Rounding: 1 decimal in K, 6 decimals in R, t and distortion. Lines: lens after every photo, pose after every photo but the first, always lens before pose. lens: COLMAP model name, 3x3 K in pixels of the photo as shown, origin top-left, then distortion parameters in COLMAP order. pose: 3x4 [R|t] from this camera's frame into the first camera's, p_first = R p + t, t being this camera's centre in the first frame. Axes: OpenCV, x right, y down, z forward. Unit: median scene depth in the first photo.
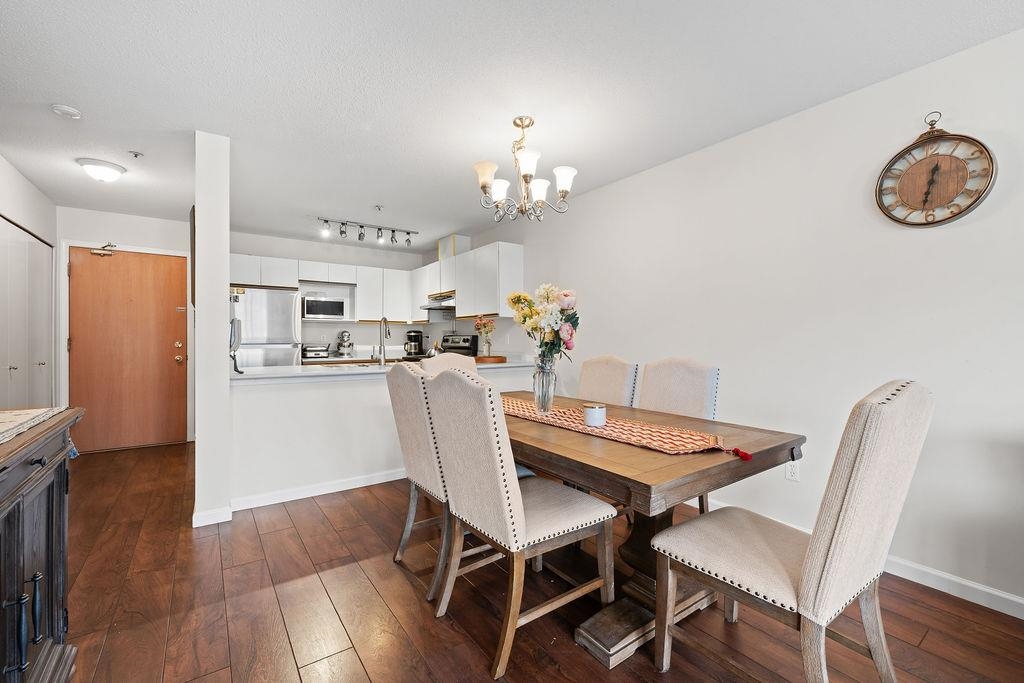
lens RADIAL K [[439.1, 0, 512.0], [0, 439.1, 341.5], [0, 0, 1]] dist [0.010954, 0.000131]
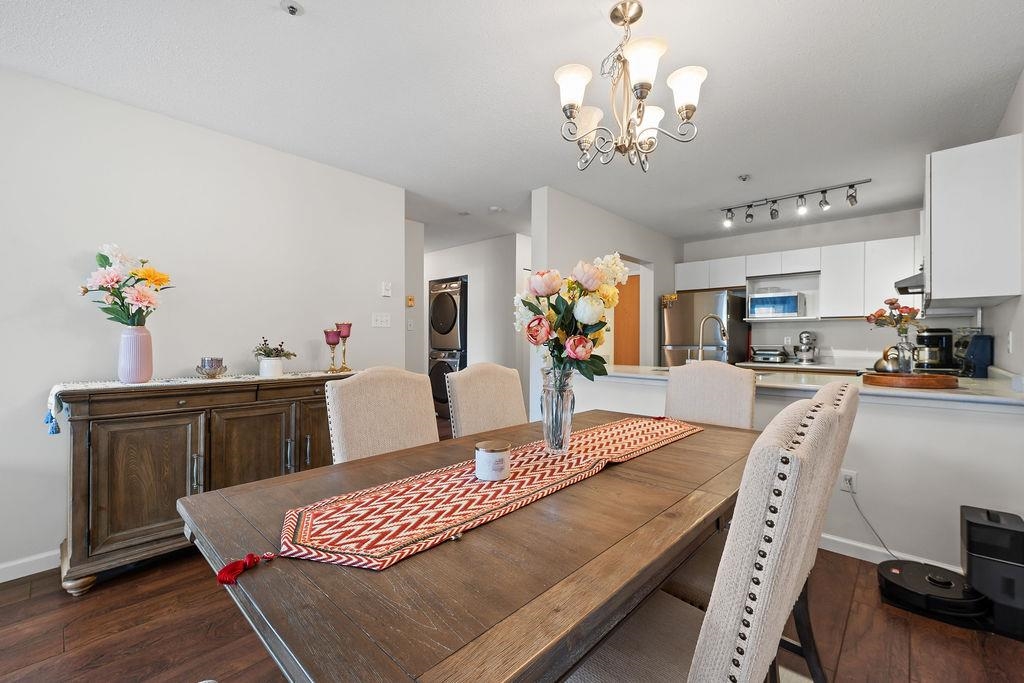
lens RADIAL K [[432.0, 0, 512.0], [0, 432.0, 341.5], [0, 0, 1]] dist [-0.001307, -0.000083]
pose [[0.192163, 0.001759, -0.981362, 0.351422], [-0.009635, 0.999954, -0.000094, -0.000532], [0.981316, 0.009473, 0.192171, 0.391263]]
